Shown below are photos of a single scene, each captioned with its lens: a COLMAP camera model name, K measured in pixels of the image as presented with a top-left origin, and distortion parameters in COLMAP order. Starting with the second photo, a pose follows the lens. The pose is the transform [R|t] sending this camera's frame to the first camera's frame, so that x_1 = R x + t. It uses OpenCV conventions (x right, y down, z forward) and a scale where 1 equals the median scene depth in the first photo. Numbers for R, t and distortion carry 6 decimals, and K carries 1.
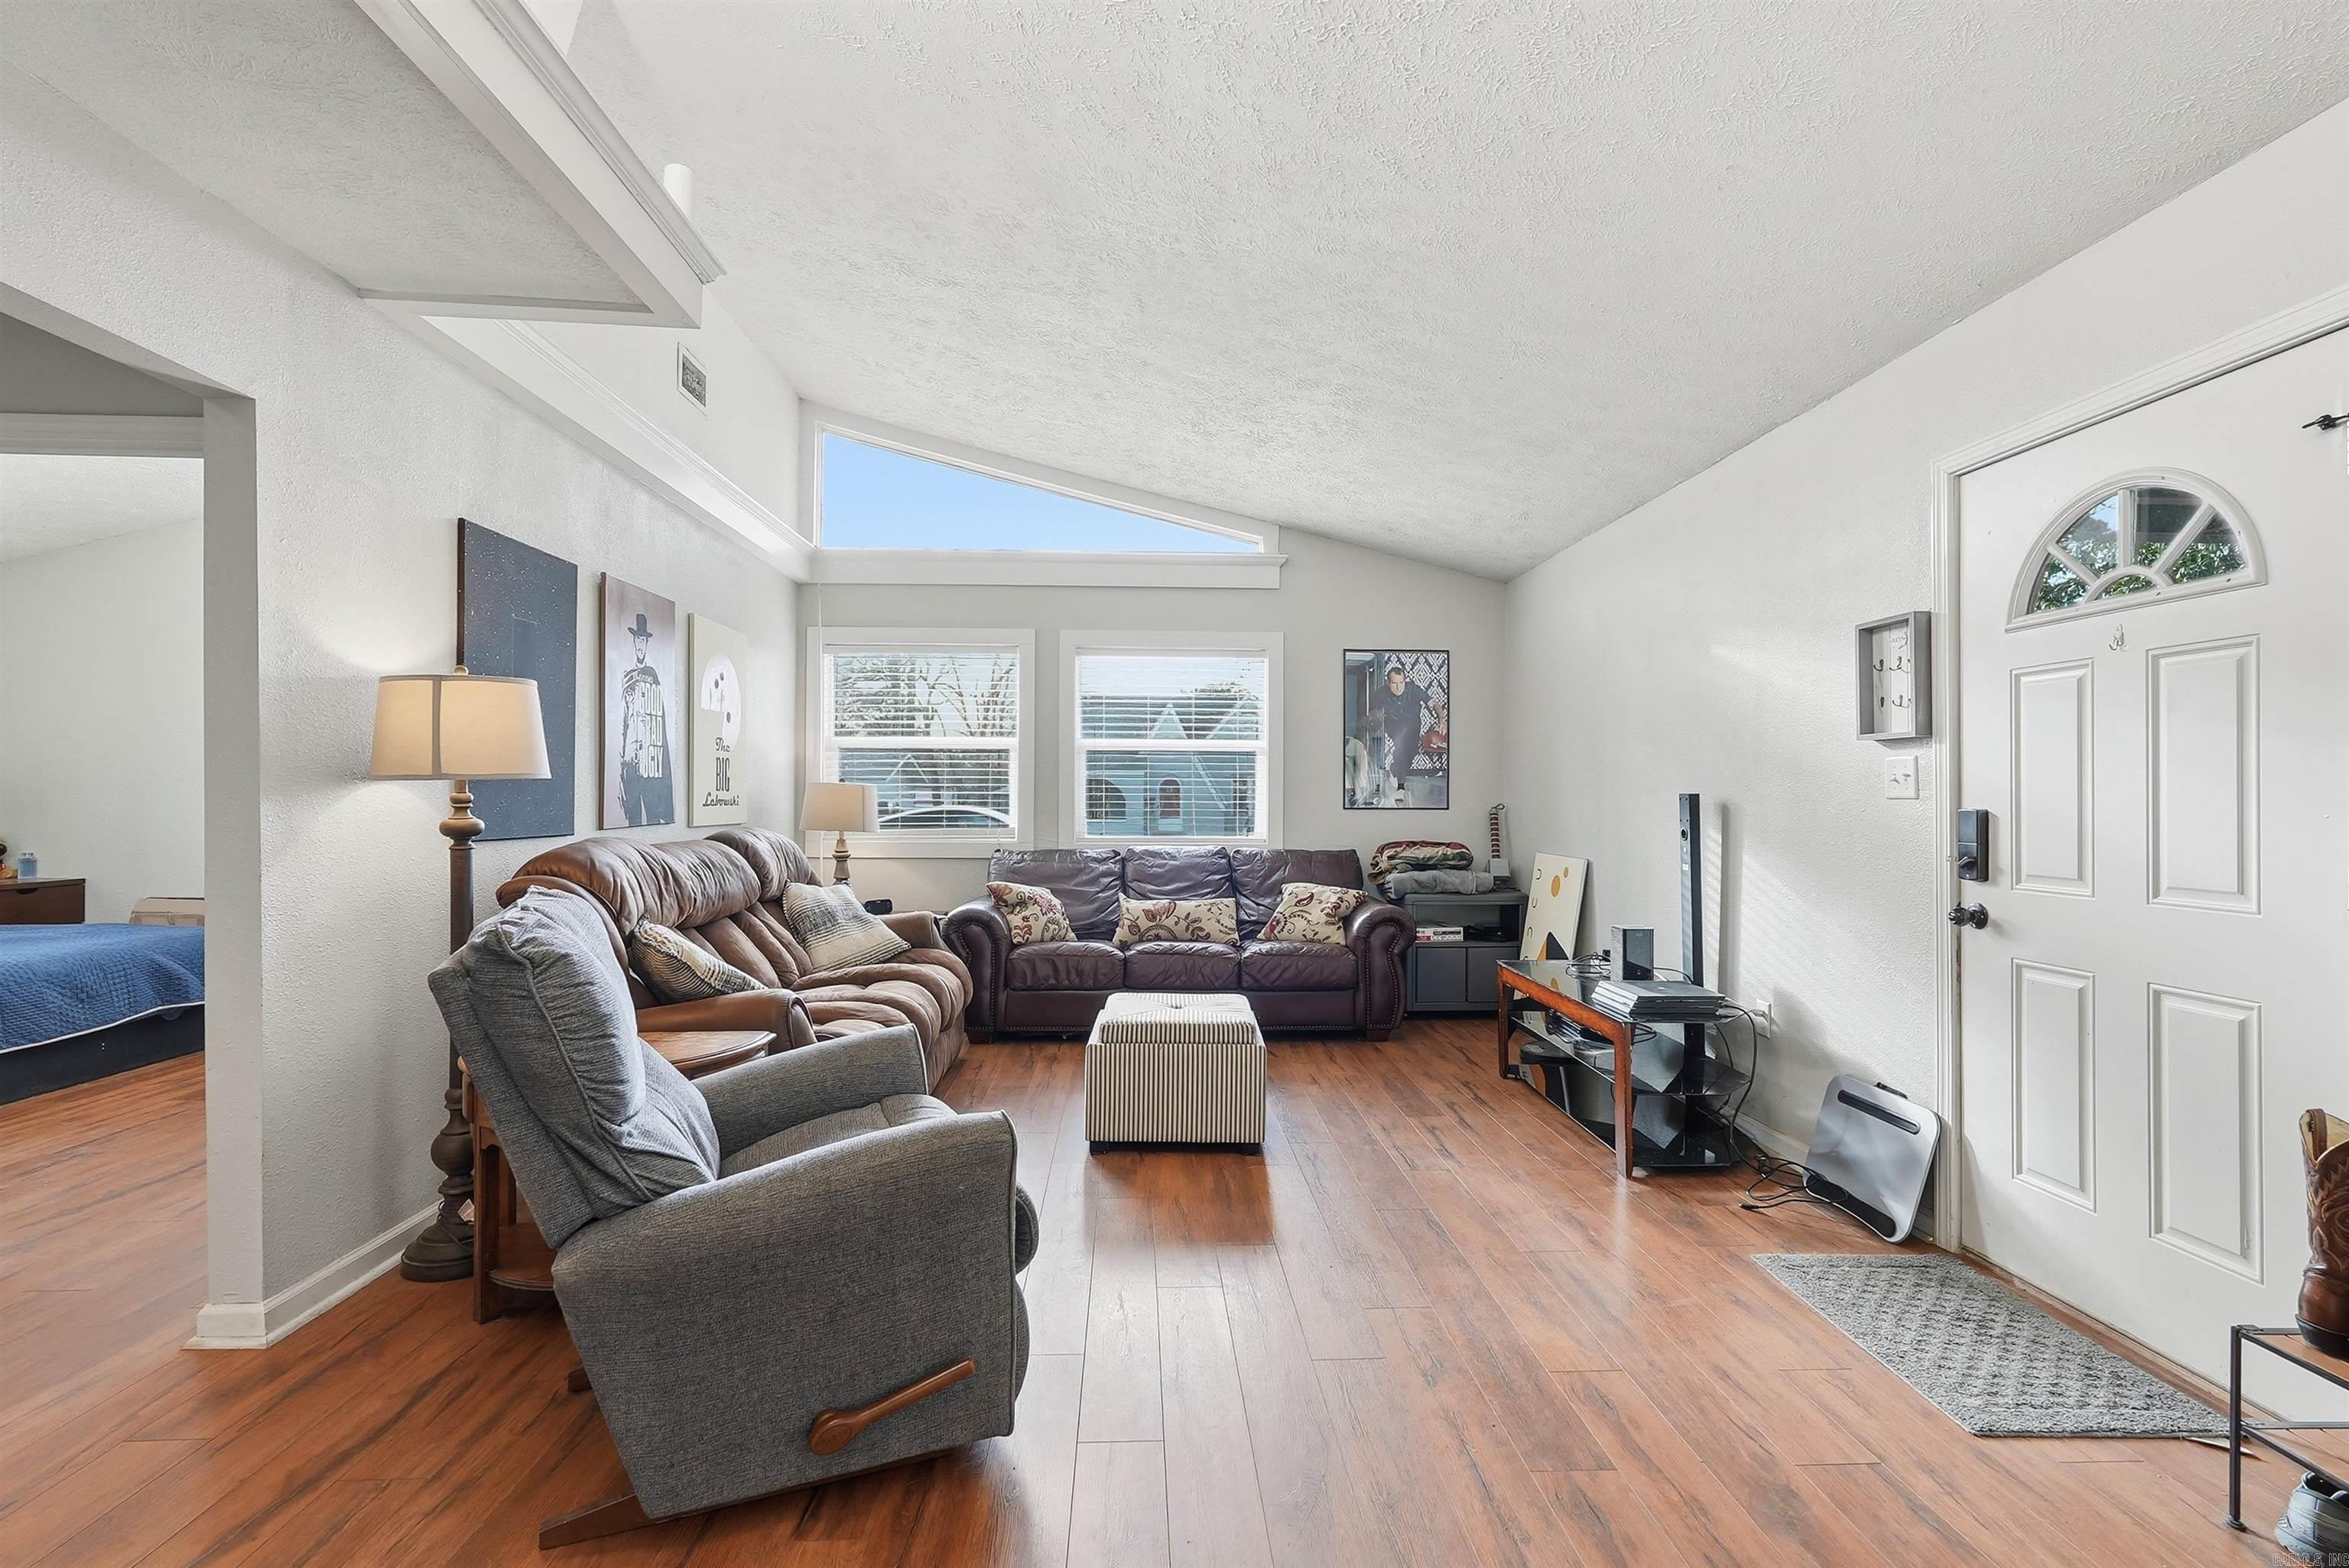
lens RADIAL K [[1069.4, 0, 1161.6], [0, 1069.4, 794.6], [0, 0, 1]] dist [-0.016522, 0.007645]
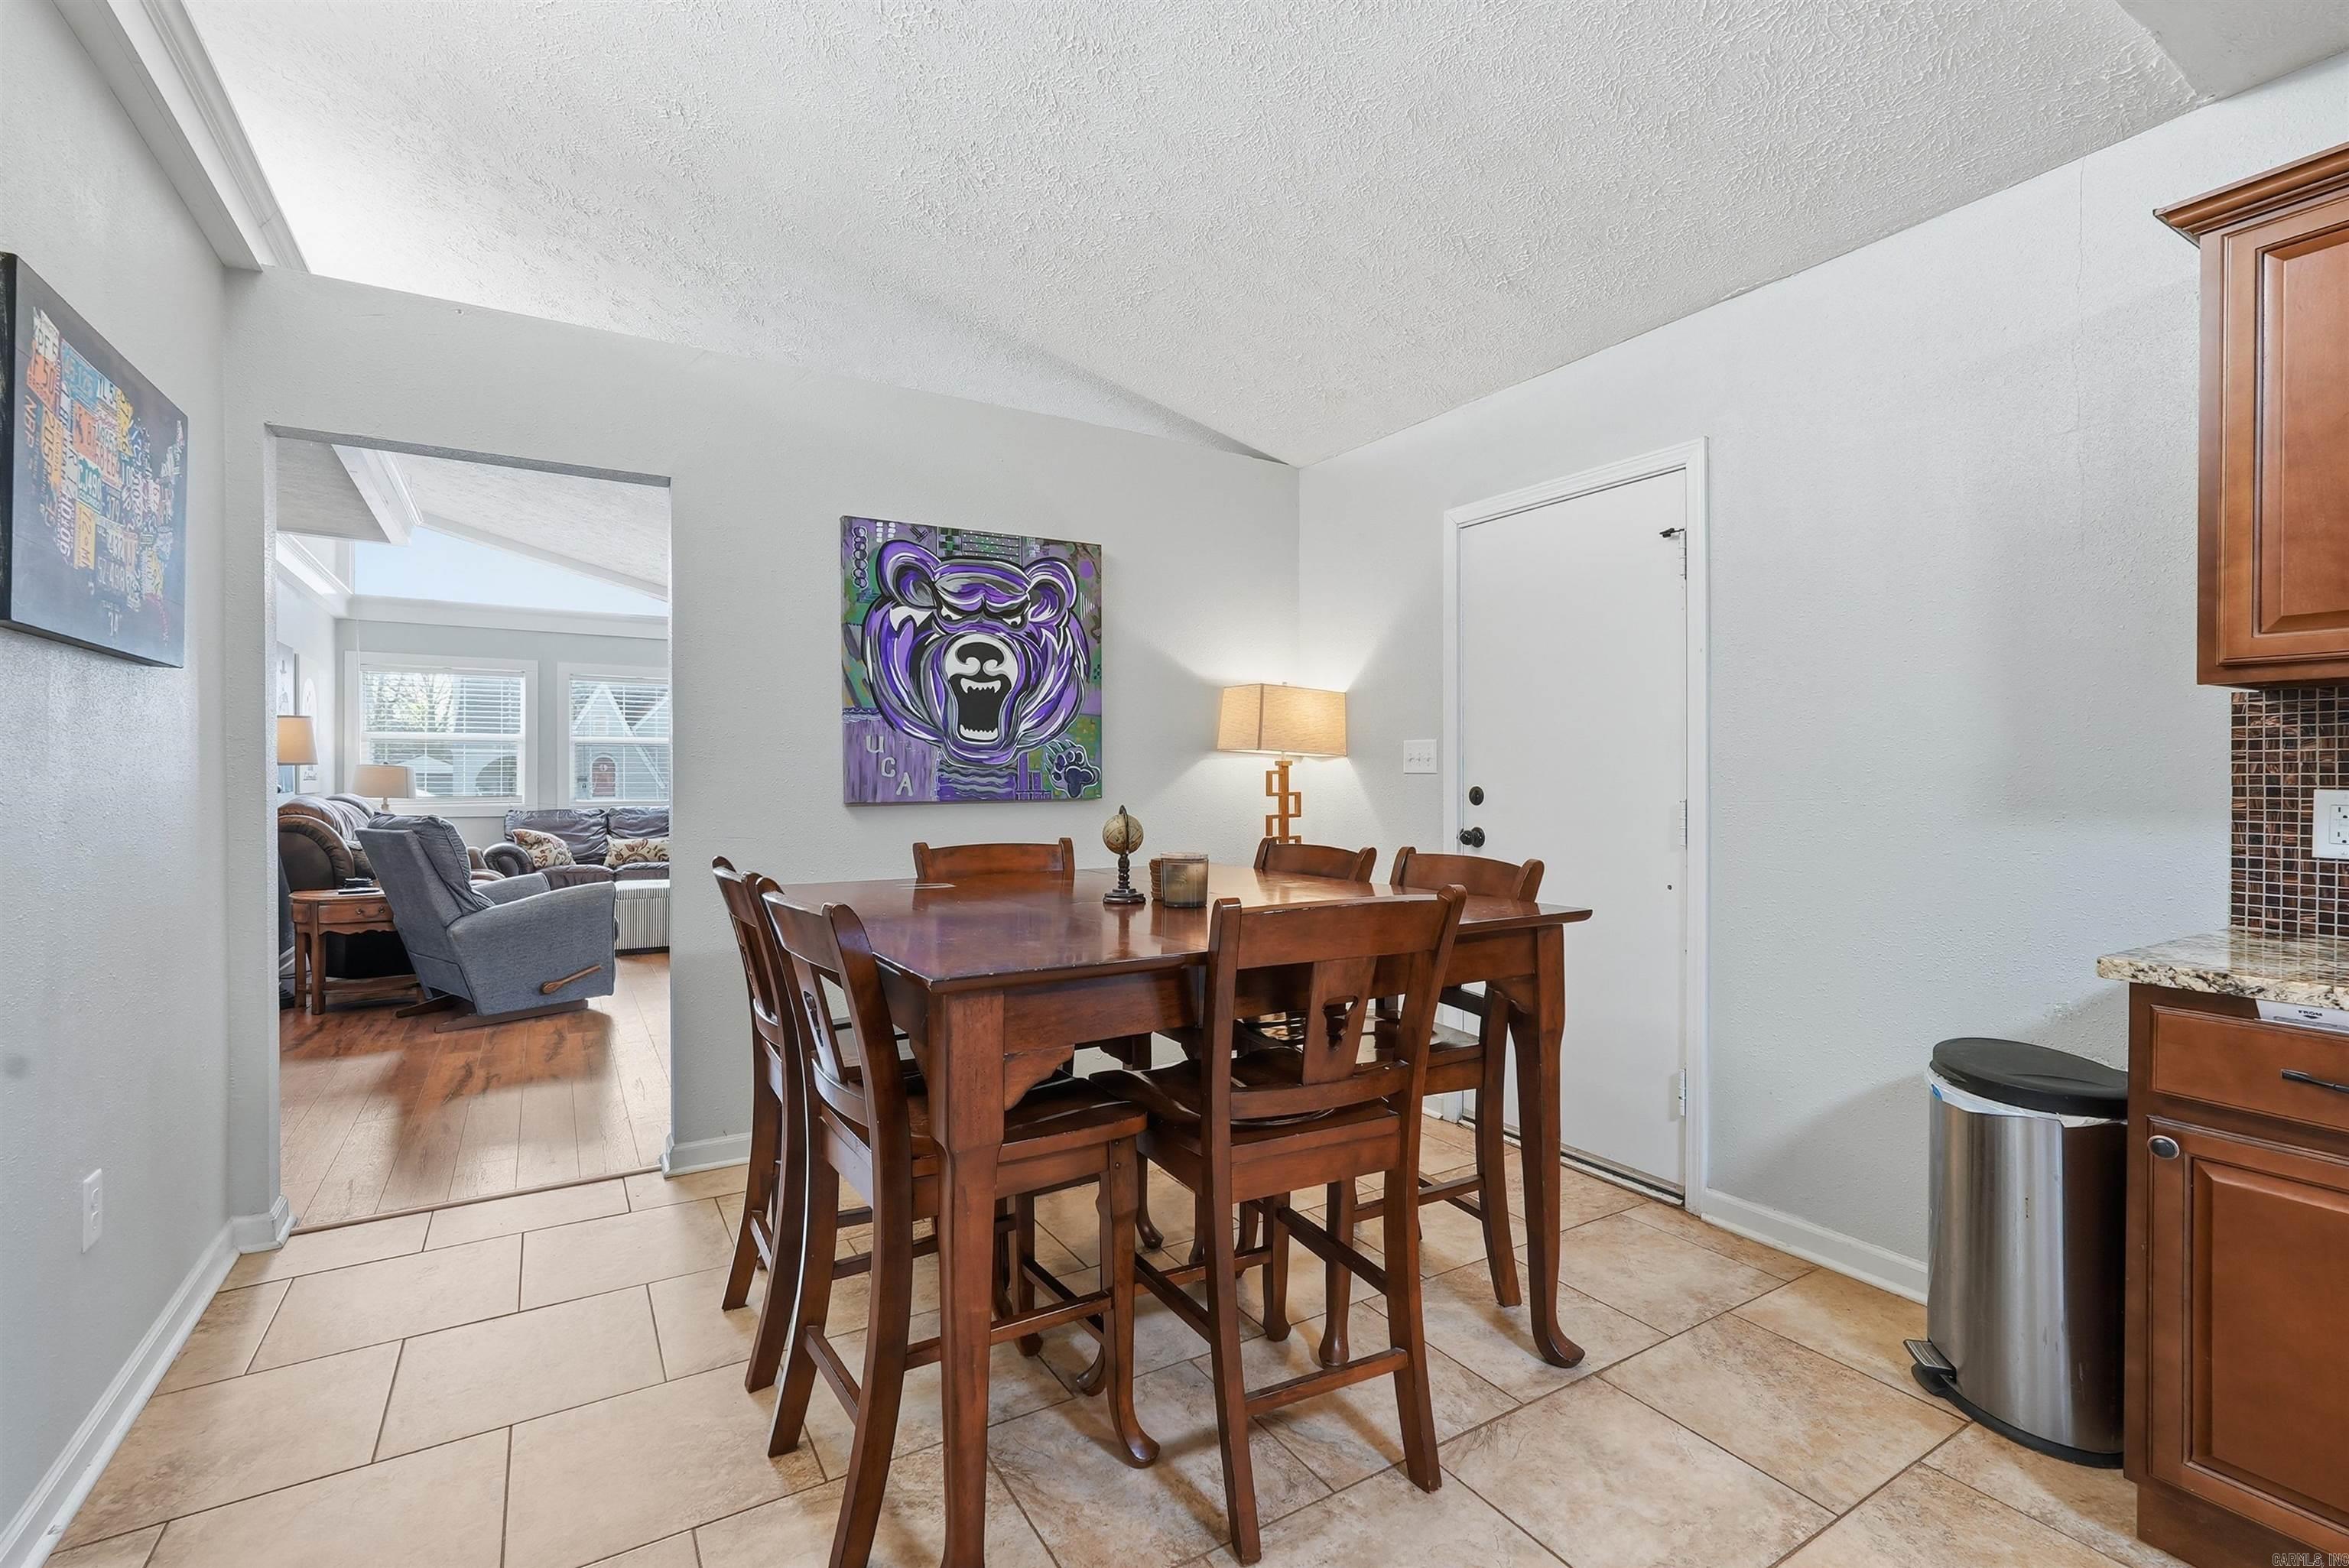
lens RADIAL K [[1069.4, 0, 1163.8], [0, 1069.4, 783.9], [0, 0, 1]] dist [-0.016522, 0.007645]
pose [[0.876310, -0.003681, 0.481734, -0.111649], [-0.001059, 0.999954, 0.009567, -0.000211], [-0.481747, -0.008894, 0.876265, -1.146118]]
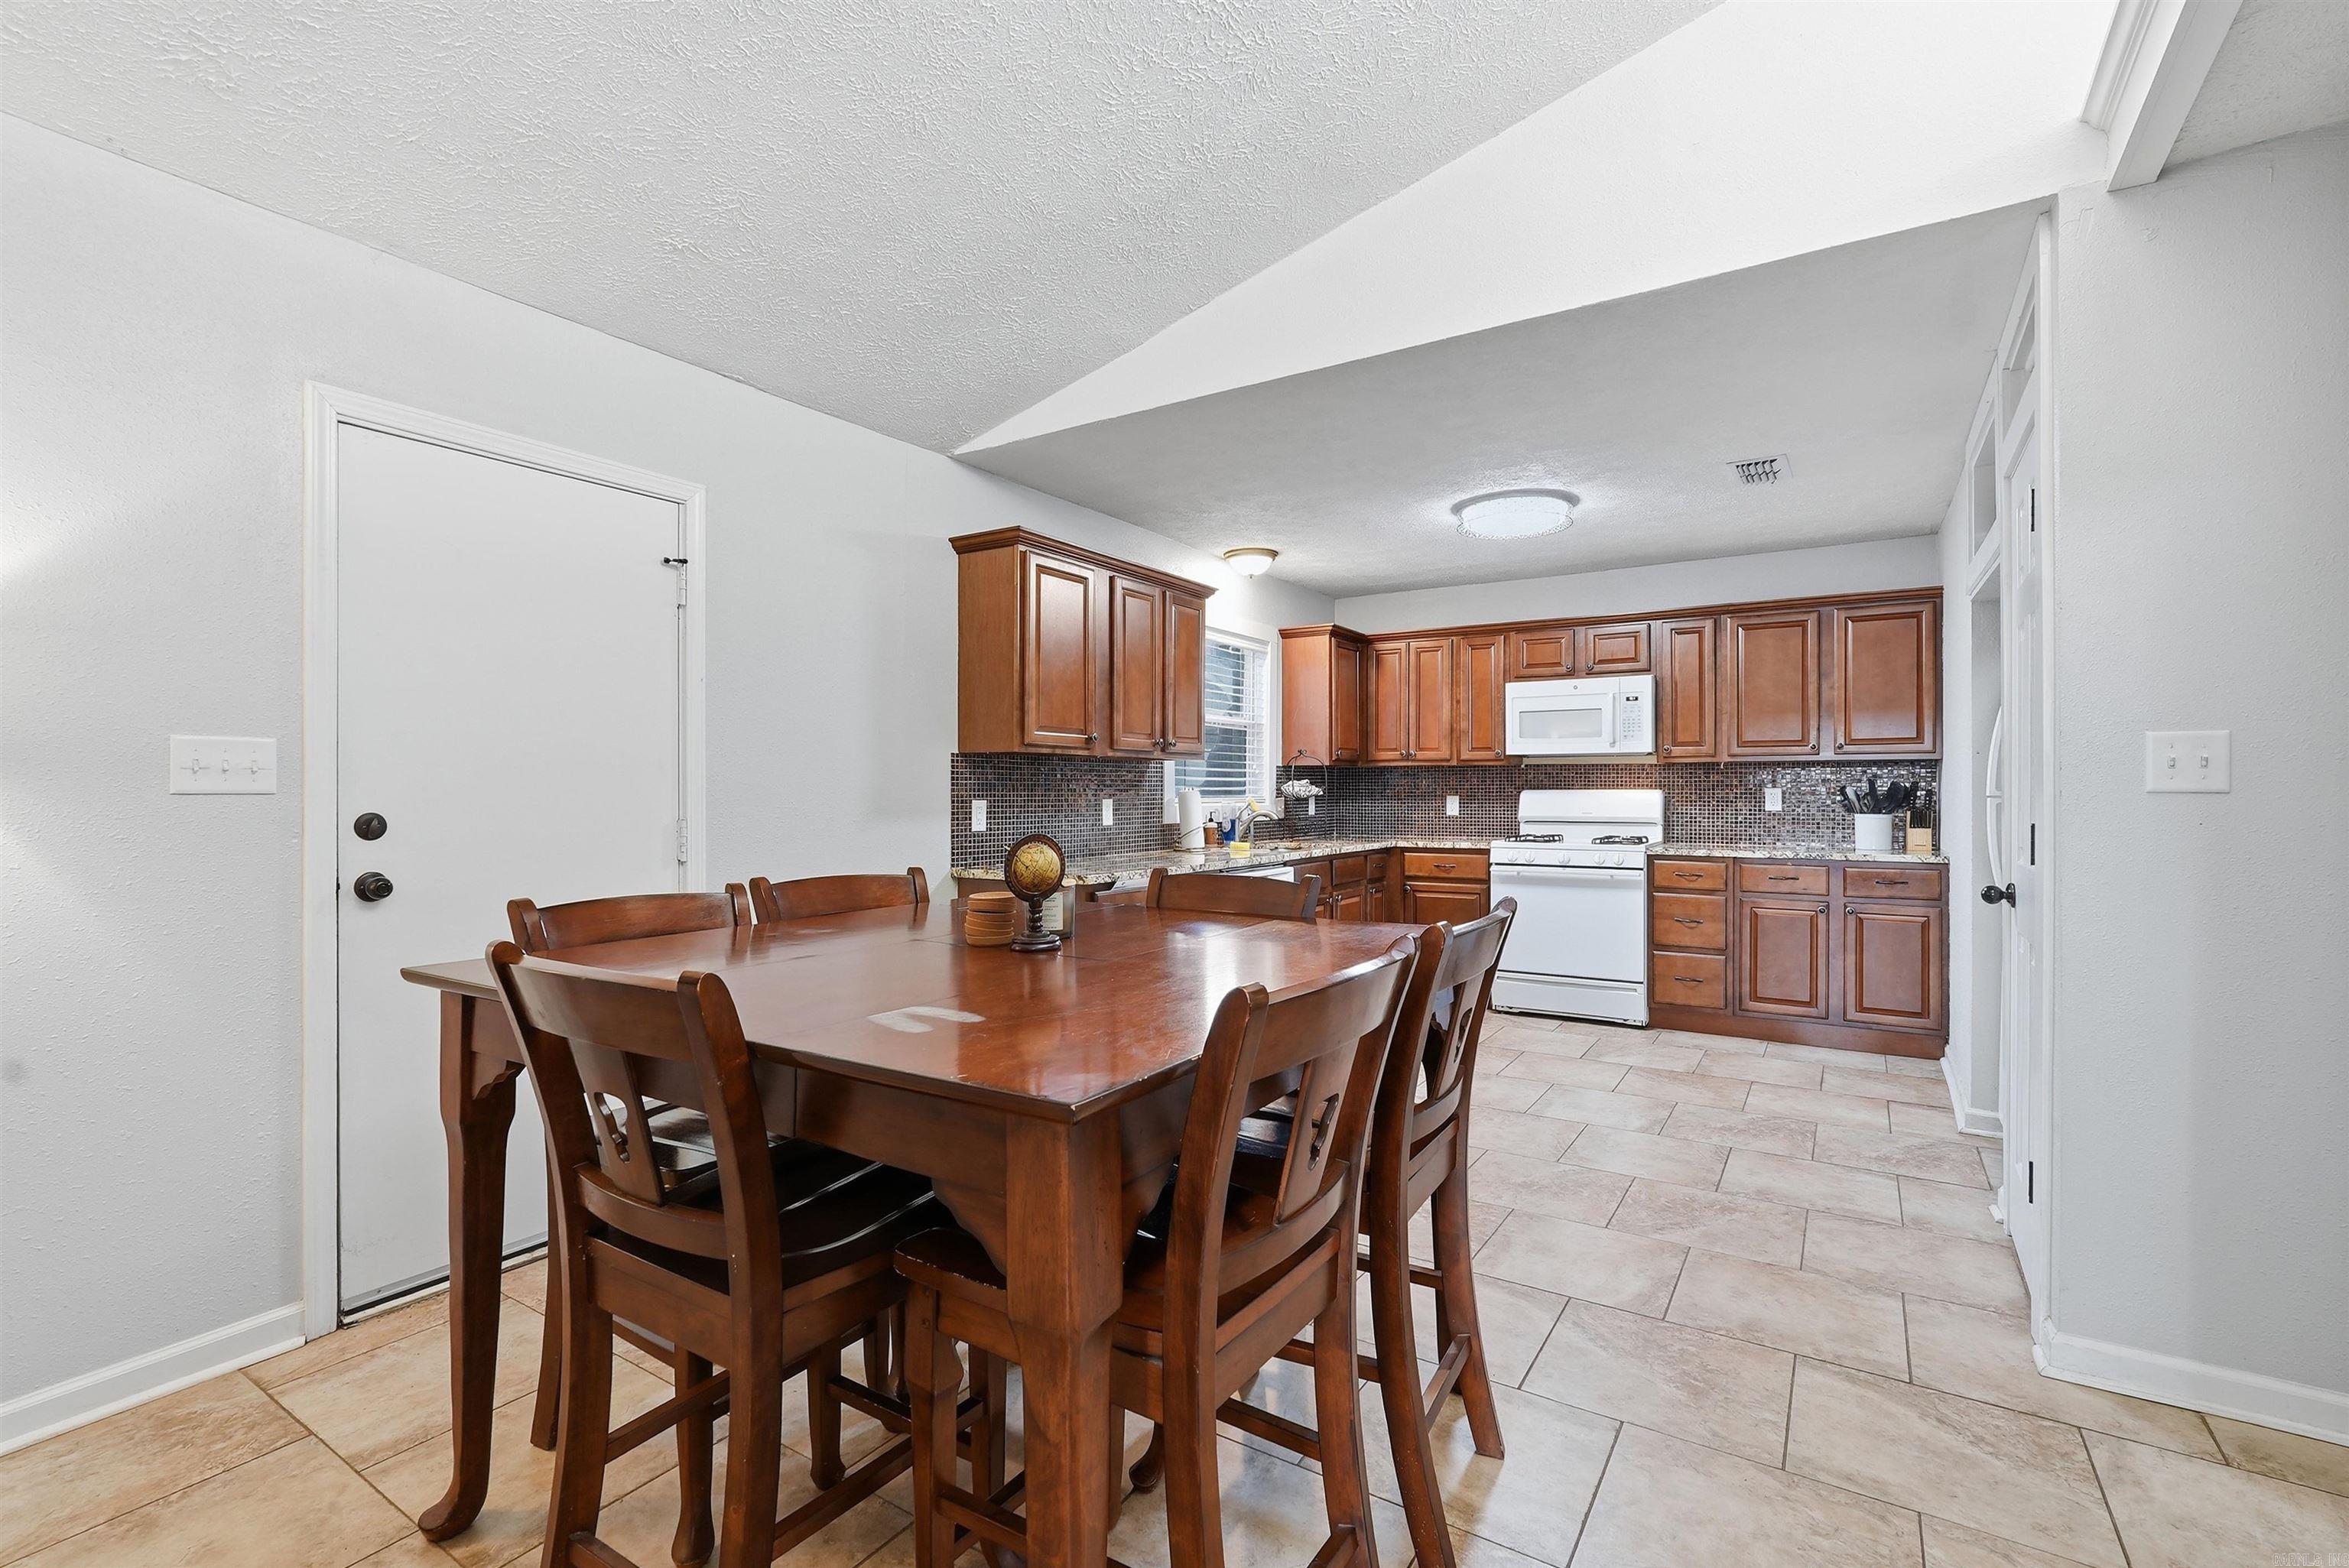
lens RADIAL K [[1069.4, 0, 1163.1], [0, 1069.4, 788.3], [0, 0, 1]] dist [-0.016522, 0.007645]
pose [[-0.833879, 0.002584, 0.551942, -0.194292], [0.002248, 0.999997, -0.001286, -0.003372], [-0.551943, 0.000169, -0.833882, 0.969545]]
